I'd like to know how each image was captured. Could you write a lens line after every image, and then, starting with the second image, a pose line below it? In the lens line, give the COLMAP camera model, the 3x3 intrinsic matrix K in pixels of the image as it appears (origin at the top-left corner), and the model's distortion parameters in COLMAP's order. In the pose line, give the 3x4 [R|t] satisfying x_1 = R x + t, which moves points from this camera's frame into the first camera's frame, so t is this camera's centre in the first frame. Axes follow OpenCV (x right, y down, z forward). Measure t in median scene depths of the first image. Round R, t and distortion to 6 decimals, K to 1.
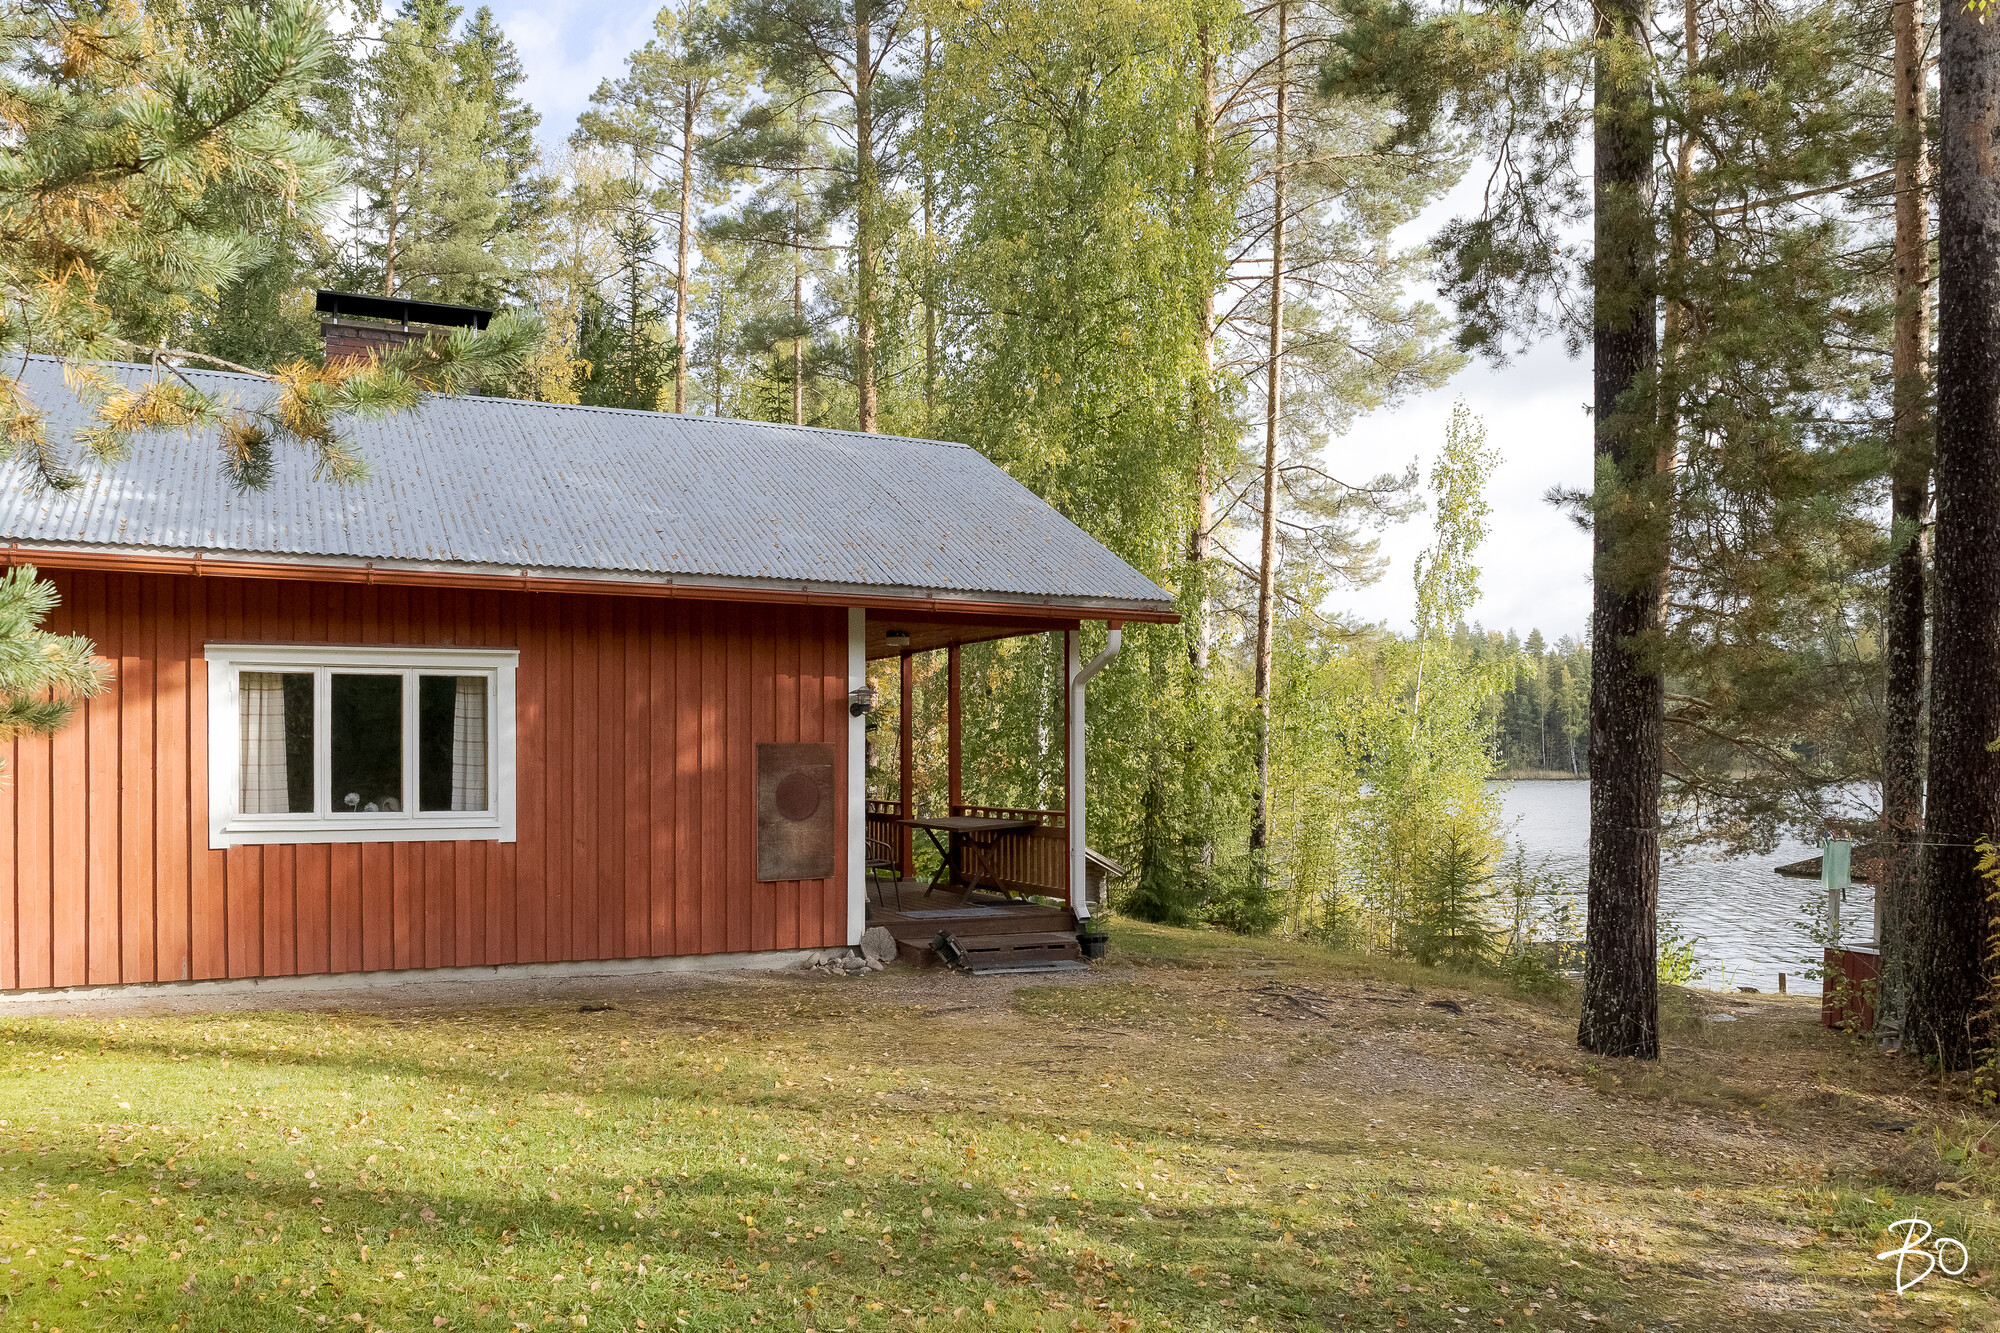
lens RADIAL K [[1522.2, 0, 998.7], [0, 1522.2, 673.6], [0, 0, 1]] dist [0.007748, 0.000833]
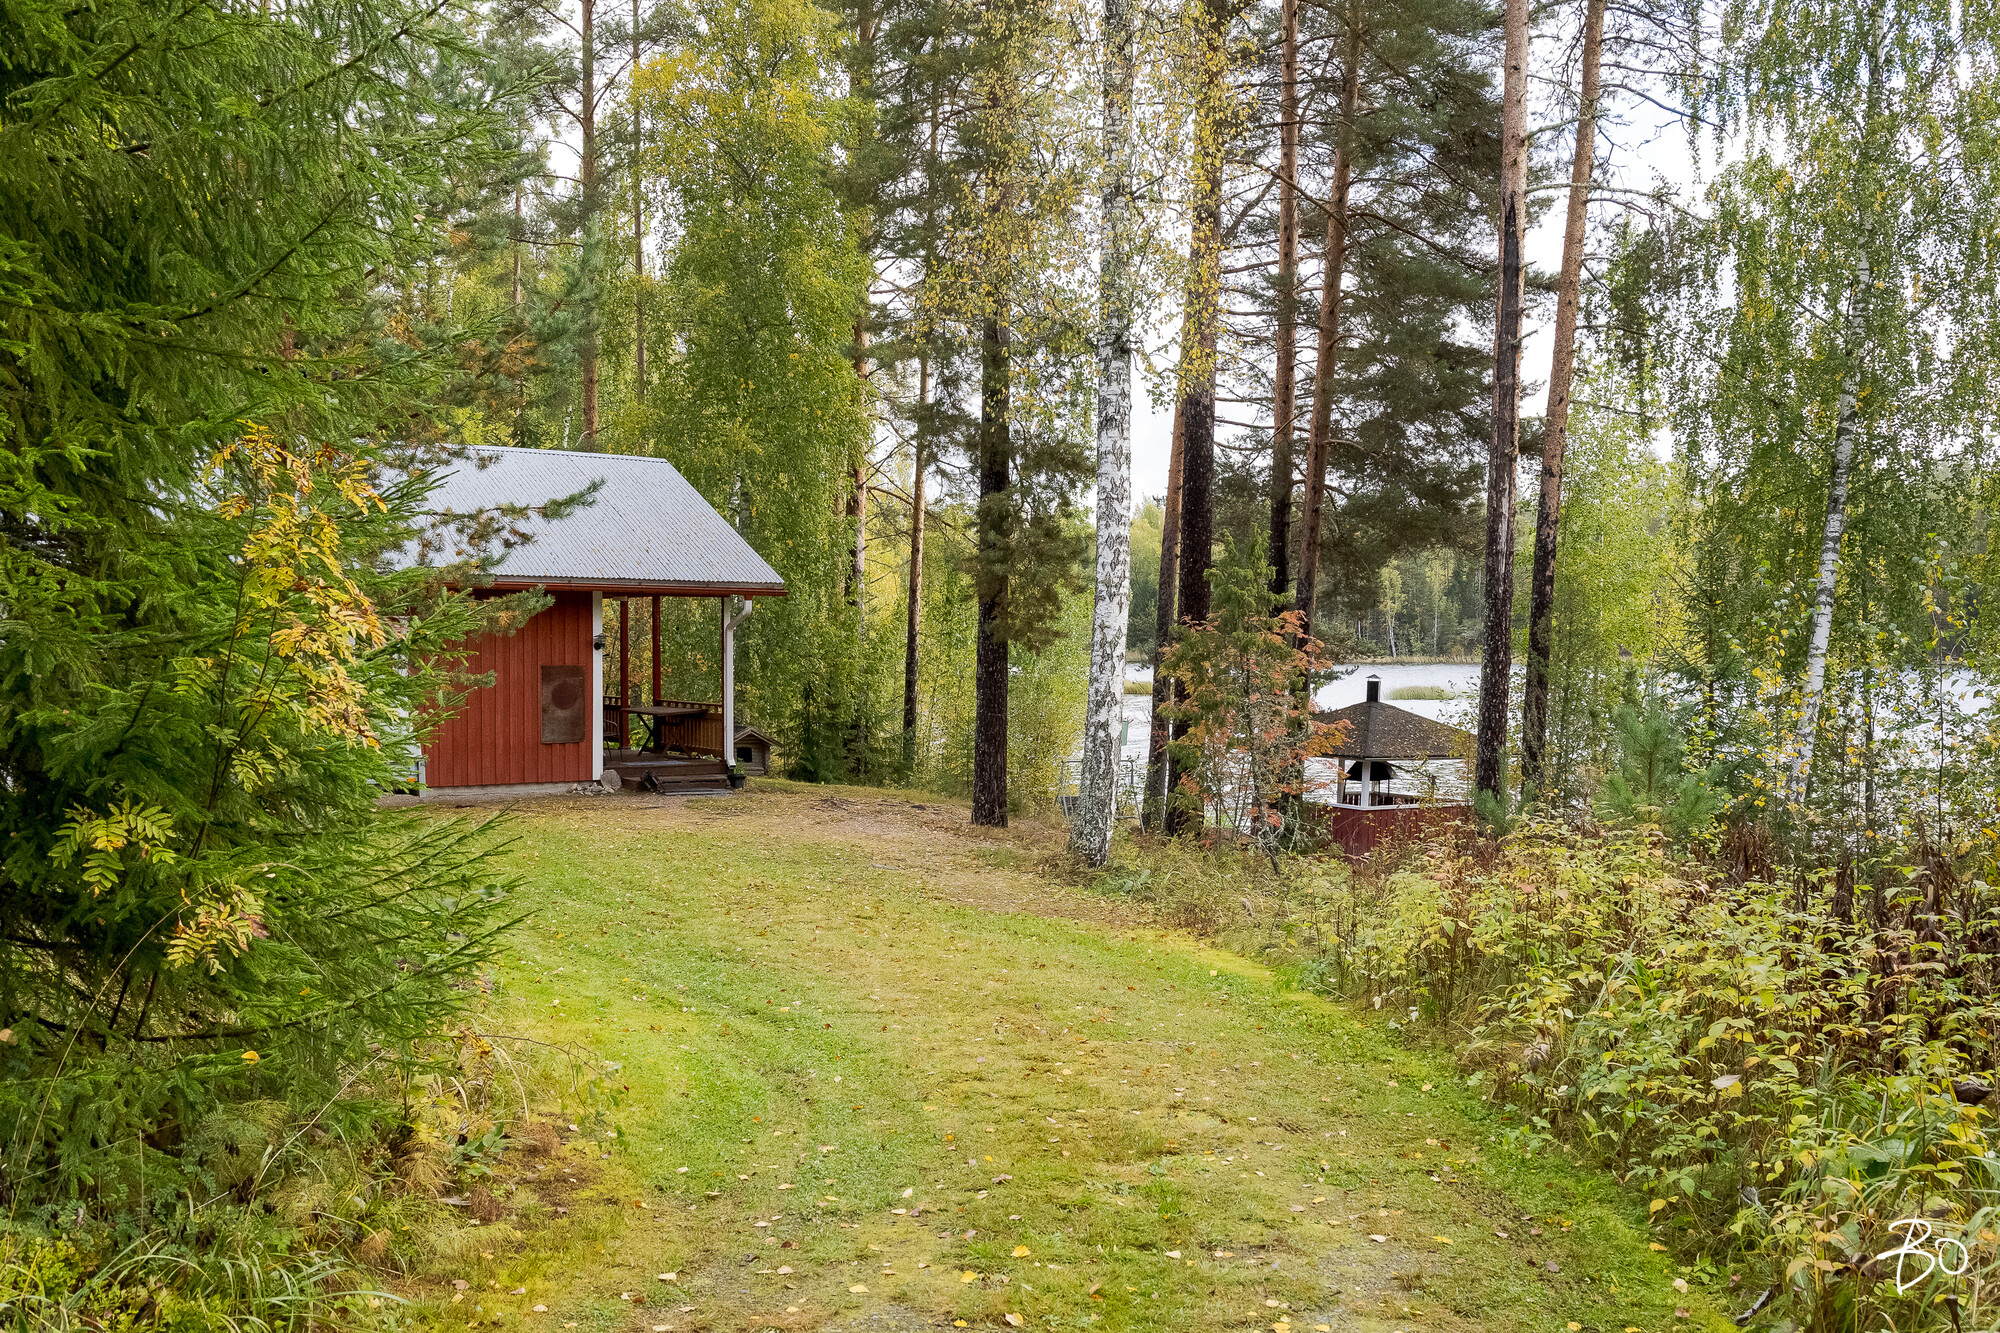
lens RADIAL K [[1924.5, 0, 998.9], [0, 1924.5, 665.4], [0, 0, 1]] dist [-0.014451, 0.000000]
pose [[0.990650, 0.001513, 0.136423, 0.060330], [-0.011627, 0.997237, 0.073374, -0.119241], [-0.135935, -0.074274, 0.987930, -1.222310]]
